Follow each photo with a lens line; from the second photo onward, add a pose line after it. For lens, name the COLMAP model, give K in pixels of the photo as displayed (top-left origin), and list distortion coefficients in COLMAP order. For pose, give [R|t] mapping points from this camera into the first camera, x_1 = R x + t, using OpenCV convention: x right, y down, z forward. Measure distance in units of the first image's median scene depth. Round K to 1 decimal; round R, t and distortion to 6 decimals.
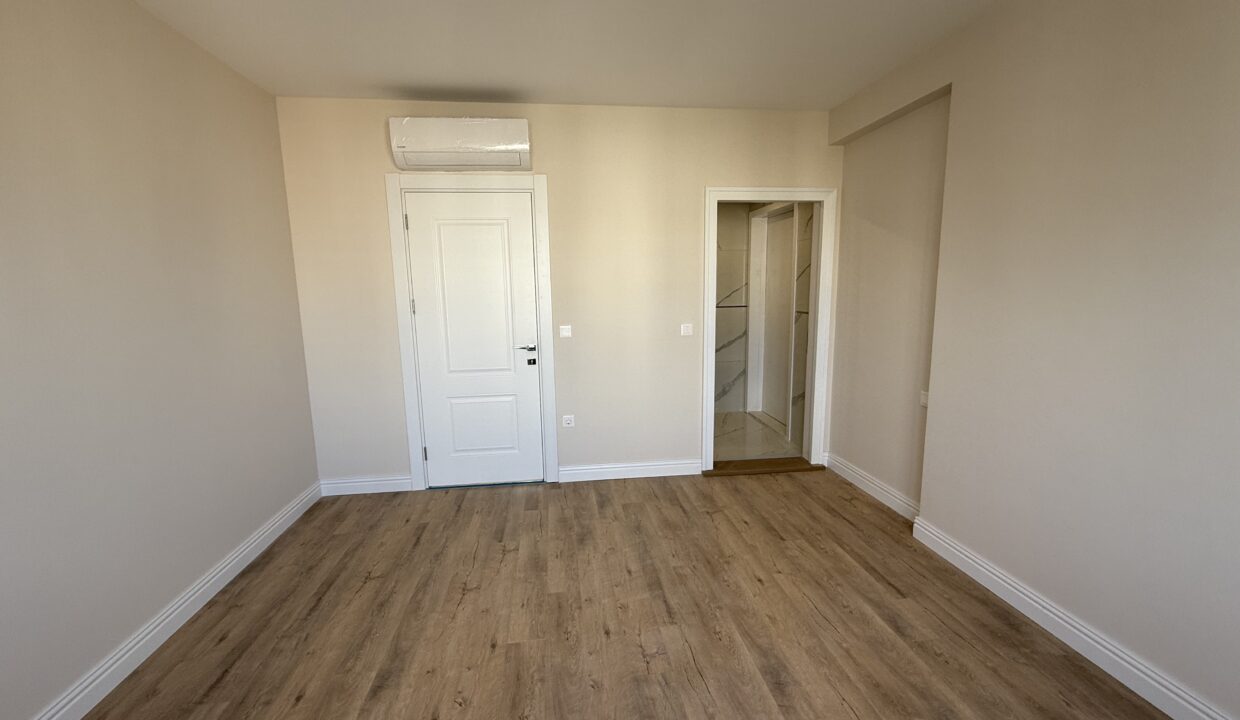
lens RADIAL K [[490.2, 0, 619.9], [0, 490.2, 359.9], [0, 0, 1]] dist [-0.003492, 0.000271]
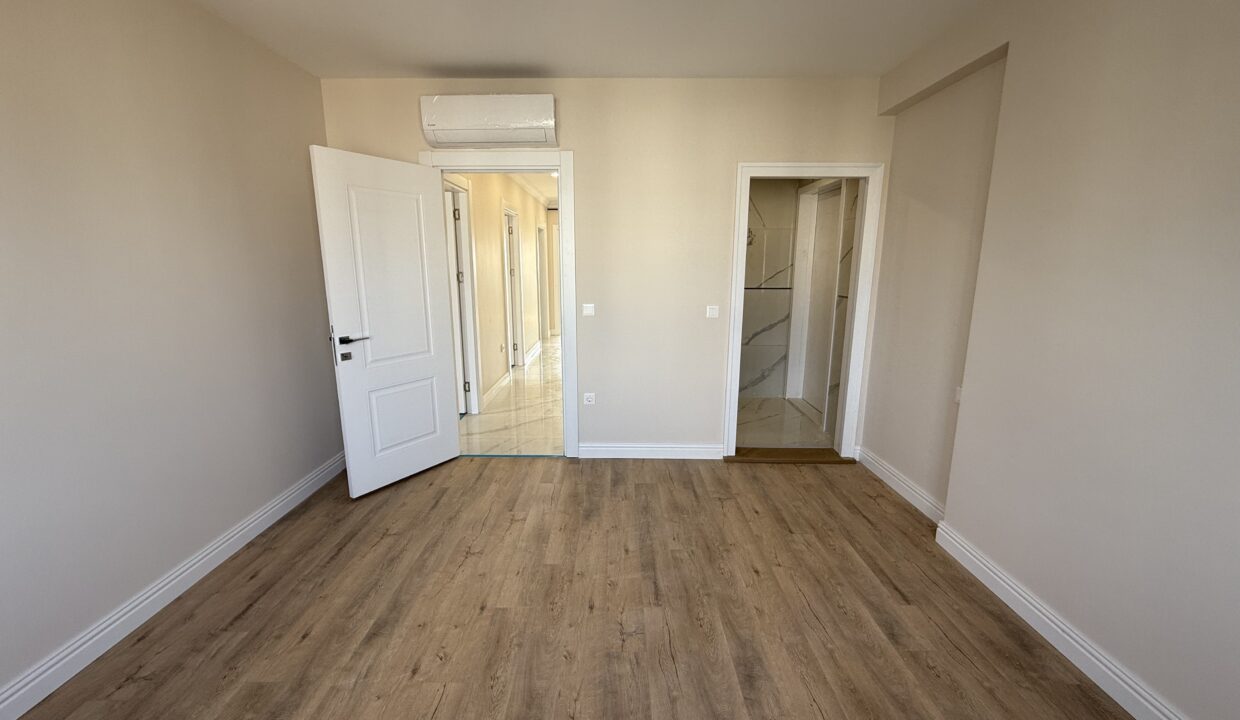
lens RADIAL K [[490.2, 0, 619.4], [0, 490.2, 359.8], [0, 0, 1]] dist [-0.003492, 0.000271]
pose [[0.991335, 0.043253, -0.124031, 0.113510], [-0.037464, 0.998114, 0.048637, -0.010078], [0.125900, -0.043569, 0.991086, 0.011694]]
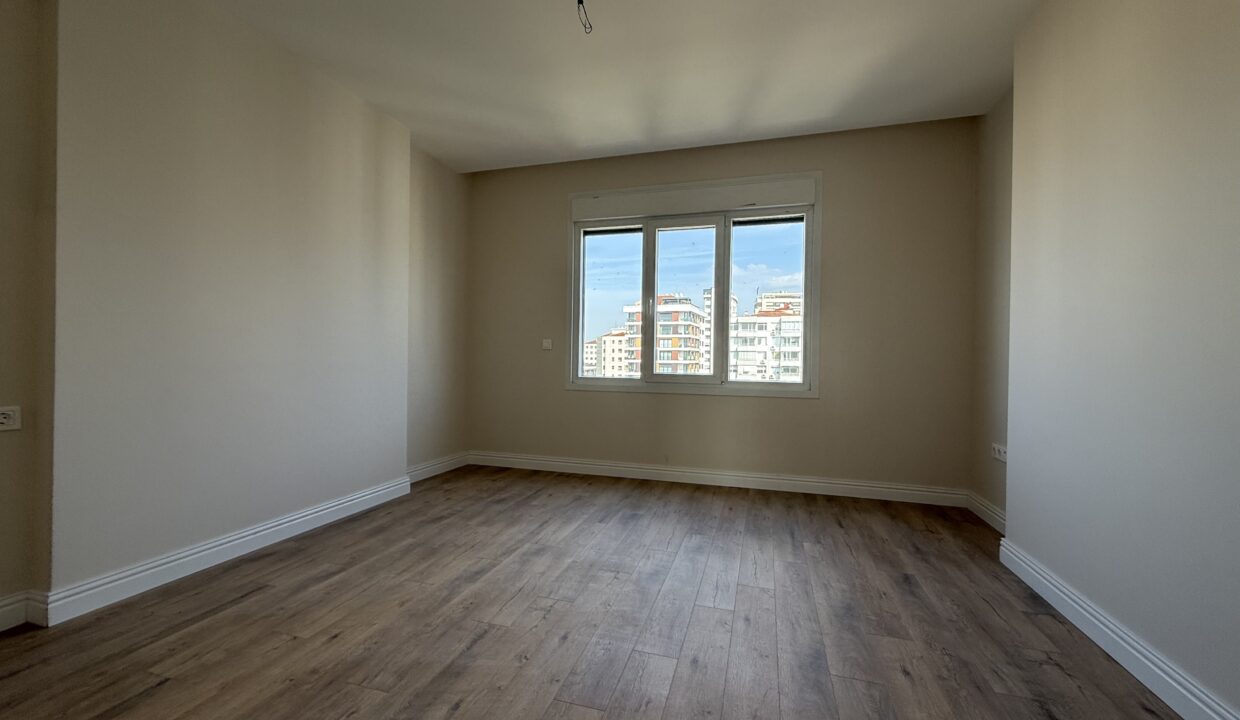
lens RADIAL K [[490.2, 0, 611.0], [0, 490.2, 360.5], [0, 0, 1]] dist [-0.003492, 0.000271]
pose [[-0.905415, 0.000398, 0.424528, -0.383086], [0.064312, 0.988587, 0.136235, -0.027305], [-0.419629, 0.150651, -0.895107, 1.372797]]
